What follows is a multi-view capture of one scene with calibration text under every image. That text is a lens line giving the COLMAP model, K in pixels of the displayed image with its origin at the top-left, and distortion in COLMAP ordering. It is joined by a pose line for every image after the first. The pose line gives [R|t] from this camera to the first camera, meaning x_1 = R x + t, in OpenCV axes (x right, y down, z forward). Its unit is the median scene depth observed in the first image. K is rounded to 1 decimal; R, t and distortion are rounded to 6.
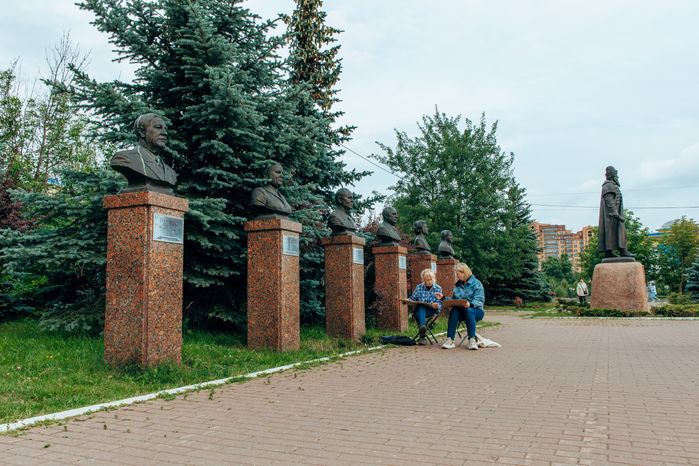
lens RADIAL K [[572.1, 0, 347.3], [0, 572.1, 221.9], [0, 0, 1]] dist [-0.005636, 0.000098]
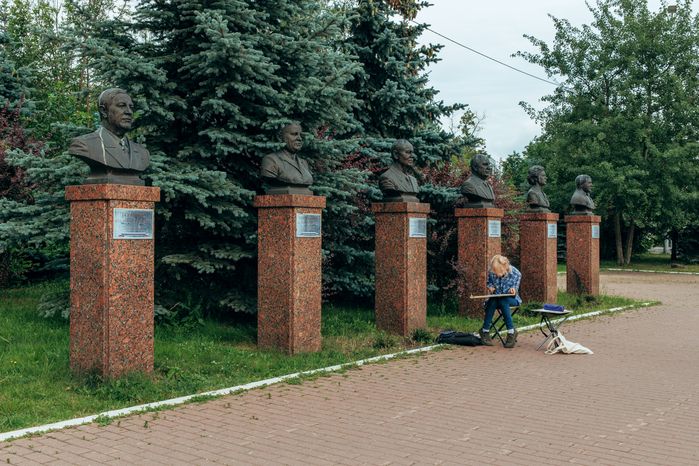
lens RADIAL K [[780.5, 0, 348.4], [0, 780.5, 219.1], [0, 0, 1]] dist [-0.007905, -0.011715]
pose [[0.977779, 0.017723, -0.208888, 0.172870], [0.006117, 0.993584, 0.112933, -0.084873], [0.209550, -0.111701, 0.971397, -0.064711]]
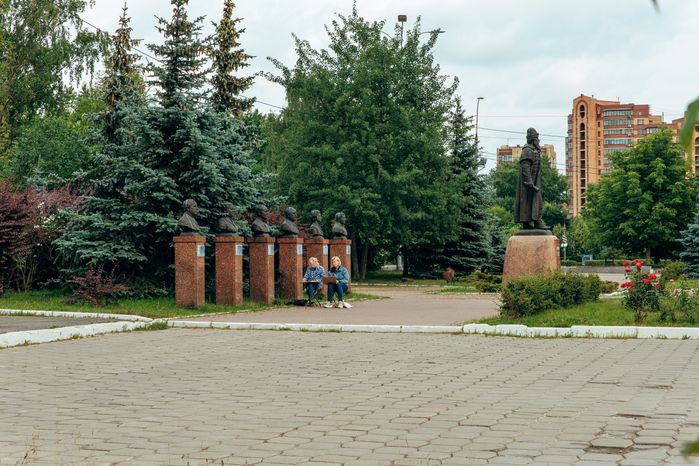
lens RADIAL K [[1336.8, 0, 349.5], [0, 1336.8, 233.0], [0, 0, 1]] dist [0.014615, 0.014860]
pose [[0.991052, 0.013144, 0.132825, -0.289682], [-0.028546, 0.992987, 0.114728, -0.469193], [-0.130386, -0.117493, 0.984477, -2.971960]]
